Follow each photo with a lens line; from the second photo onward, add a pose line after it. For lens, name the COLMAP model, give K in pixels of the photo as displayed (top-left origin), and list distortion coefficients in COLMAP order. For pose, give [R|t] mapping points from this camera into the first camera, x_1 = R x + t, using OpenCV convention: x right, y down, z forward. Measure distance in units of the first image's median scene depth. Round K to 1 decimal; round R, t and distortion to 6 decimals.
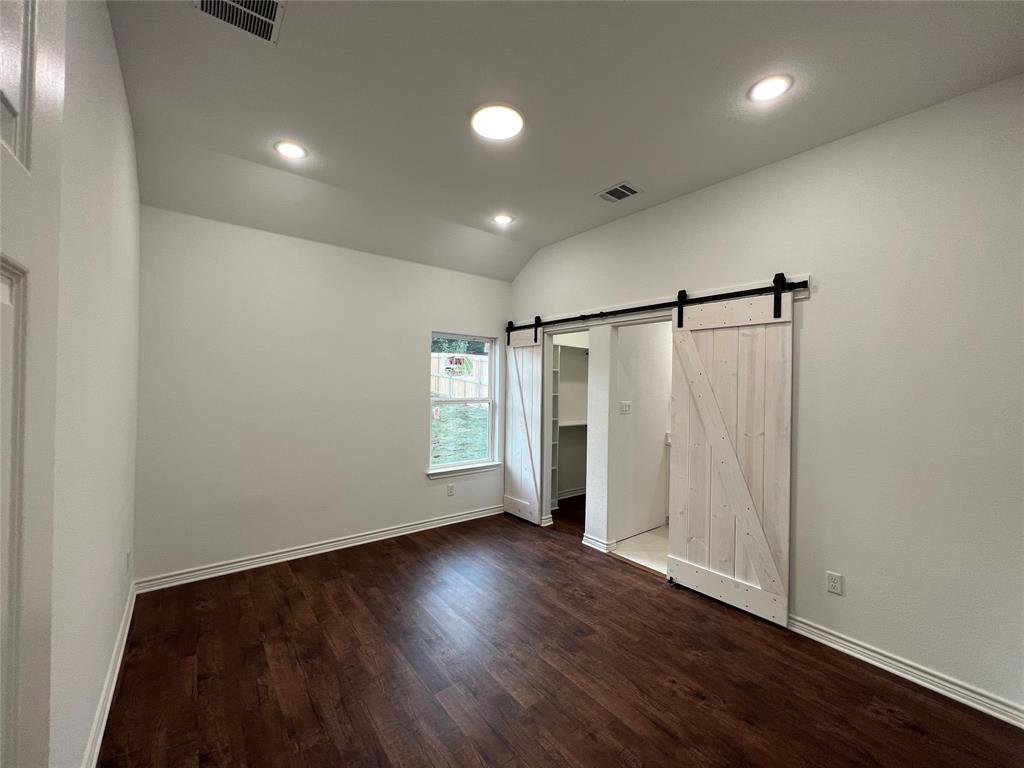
lens RADIAL K [[407.9, 0, 511.1], [0, 407.9, 381.5], [0, 0, 1]] dist [-0.001975, 0.000377]
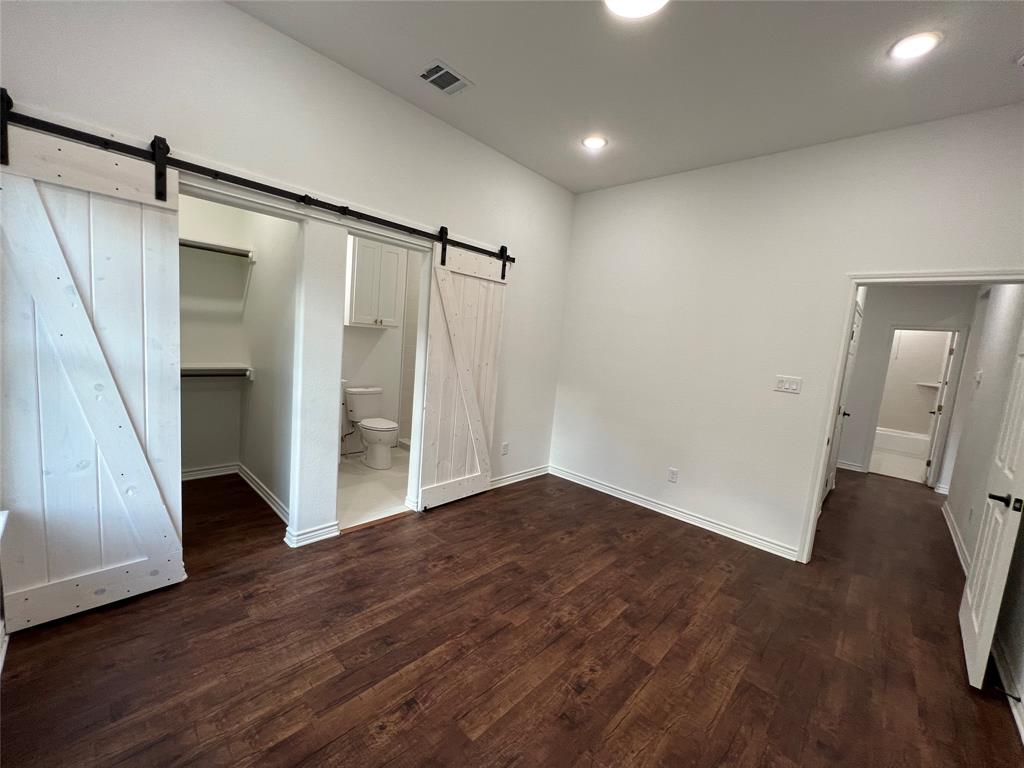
lens RADIAL K [[407.9, 0, 511.1], [0, 407.9, 381.5], [0, 0, 1]] dist [-0.001975, 0.000377]
pose [[-0.139994, -0.140535, 0.980128, -0.686492], [-0.096418, 0.987107, 0.127764, 0.005124], [-0.985447, -0.076615, -0.151740, 1.058277]]
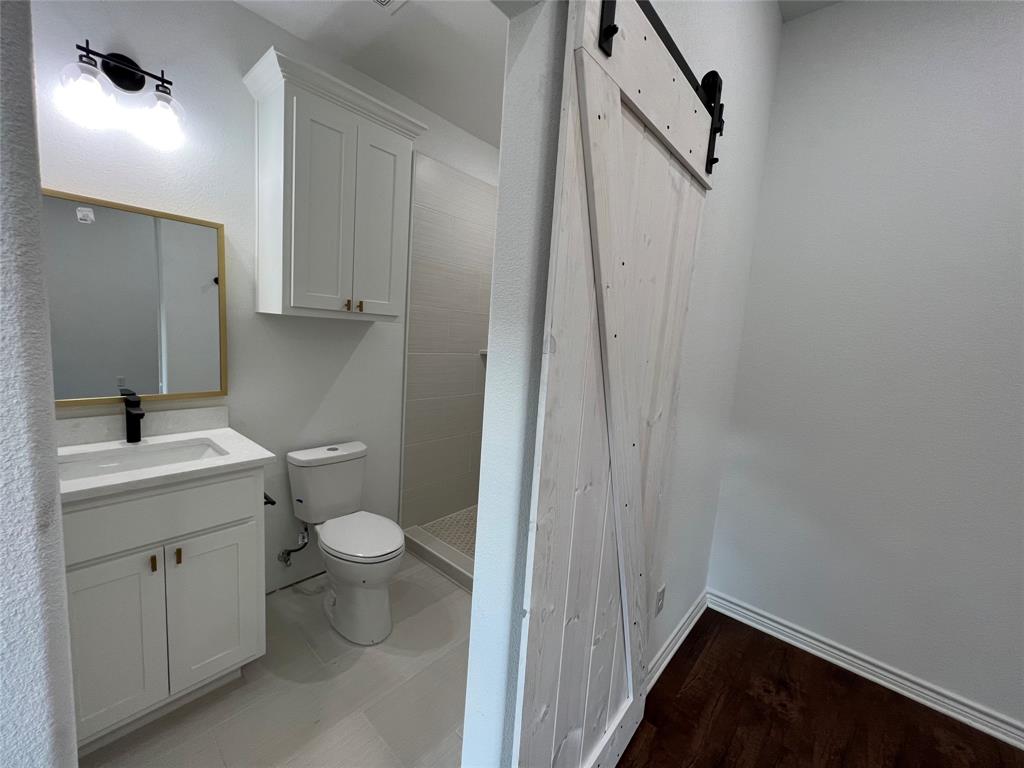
lens RADIAL K [[403.8, 0, 489.8], [0, 403.8, 380.5], [0, 0, 1]] dist [-0.000253, 0.000111]
pose [[-0.149566, -0.148032, 0.977608, 0.171855], [-0.077658, 0.987433, 0.137639, 0.037856], [-0.985697, -0.055333, -0.159182, 1.205720]]
